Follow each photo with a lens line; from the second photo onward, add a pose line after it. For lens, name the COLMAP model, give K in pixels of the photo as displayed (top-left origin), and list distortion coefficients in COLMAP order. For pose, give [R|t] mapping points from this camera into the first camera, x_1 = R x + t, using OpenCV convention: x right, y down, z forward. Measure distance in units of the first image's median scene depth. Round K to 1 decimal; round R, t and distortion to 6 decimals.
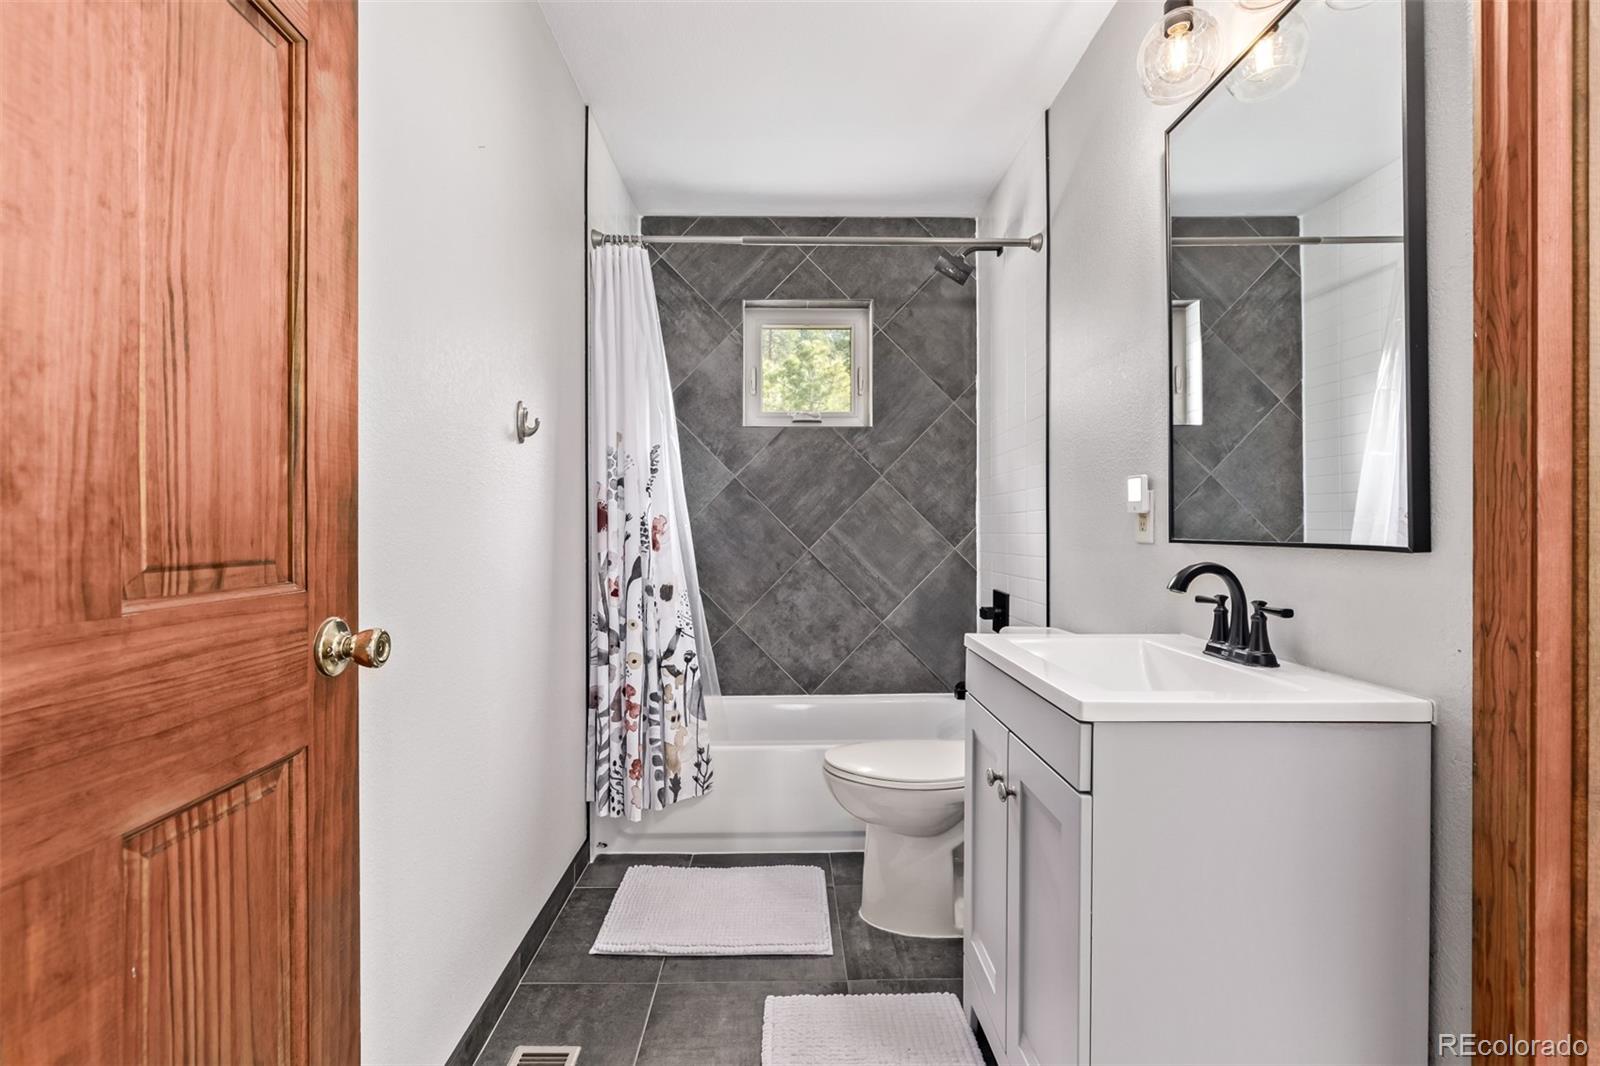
lens RADIAL K [[710.7, 0, 797.7], [0, 710.7, 528.9], [0, 0, 1]] dist [-0.004273, 0.000708]
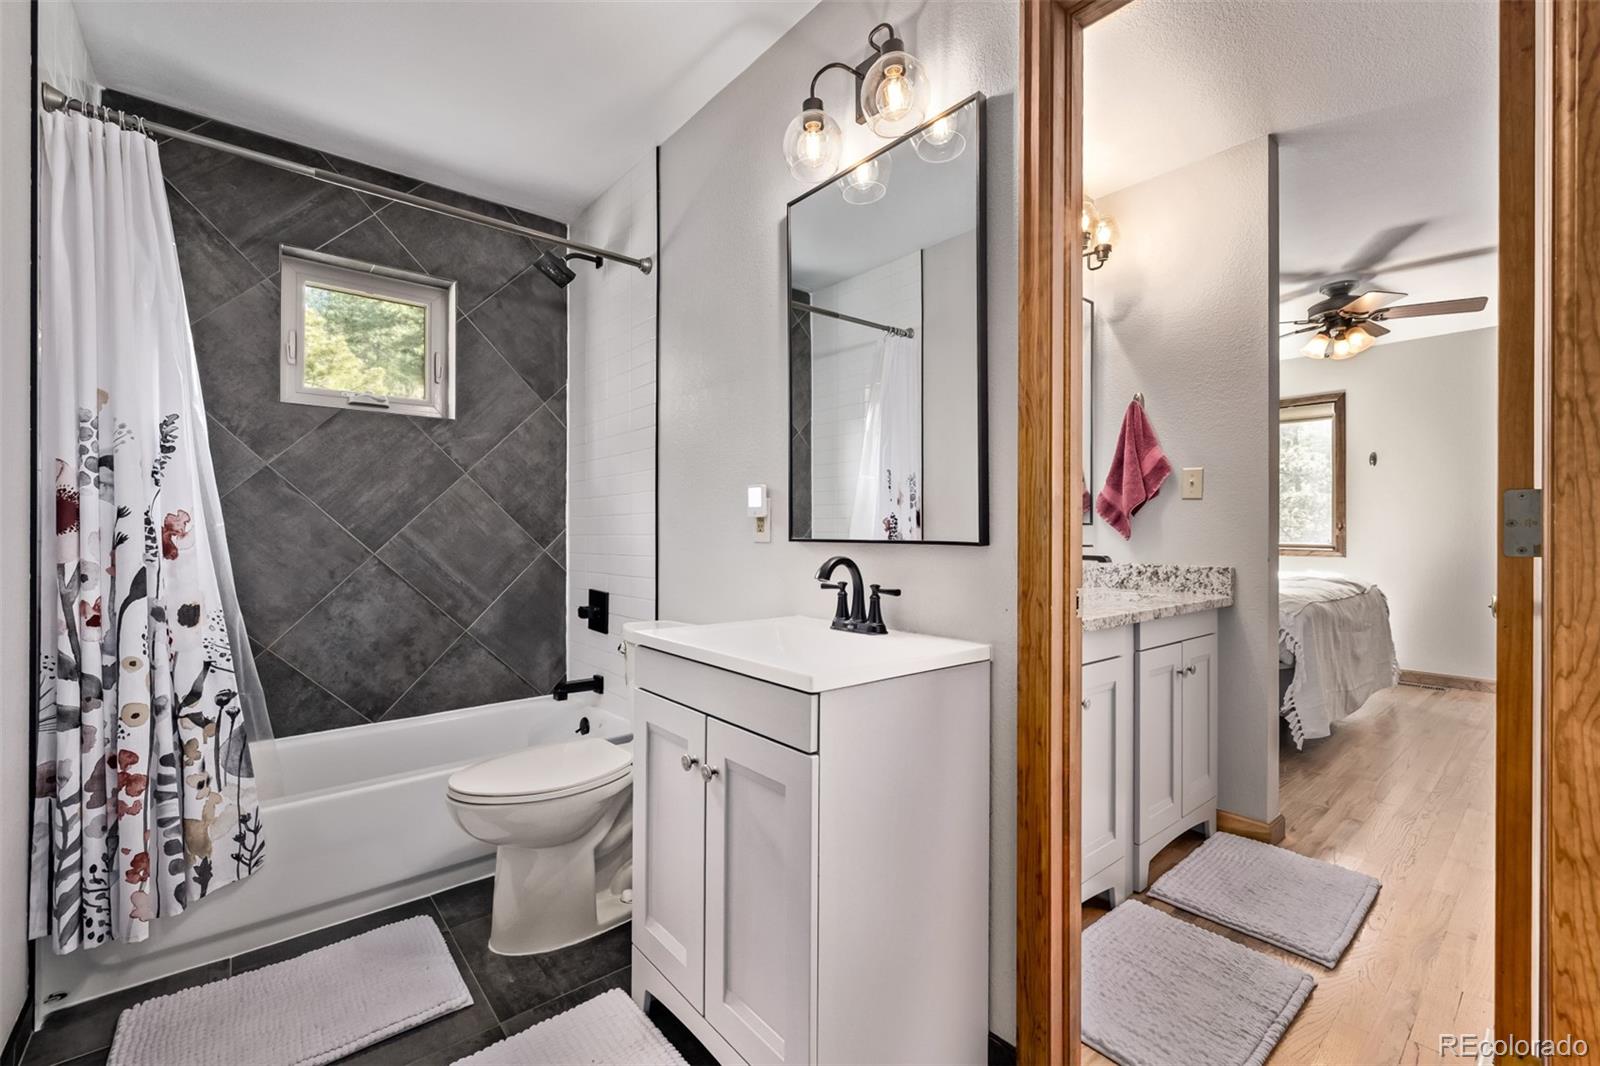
lens RADIAL K [[674.2, 0, 791.8], [0, 674.2, 528.3], [0, 0, 1]] dist [0.000645, 0.000239]
pose [[0.781812, 0.004642, 0.623497, -0.129456], [-0.001676, 0.999984, -0.005343, 0.001971], [-0.623512, 0.003132, 0.781807, 0.060357]]
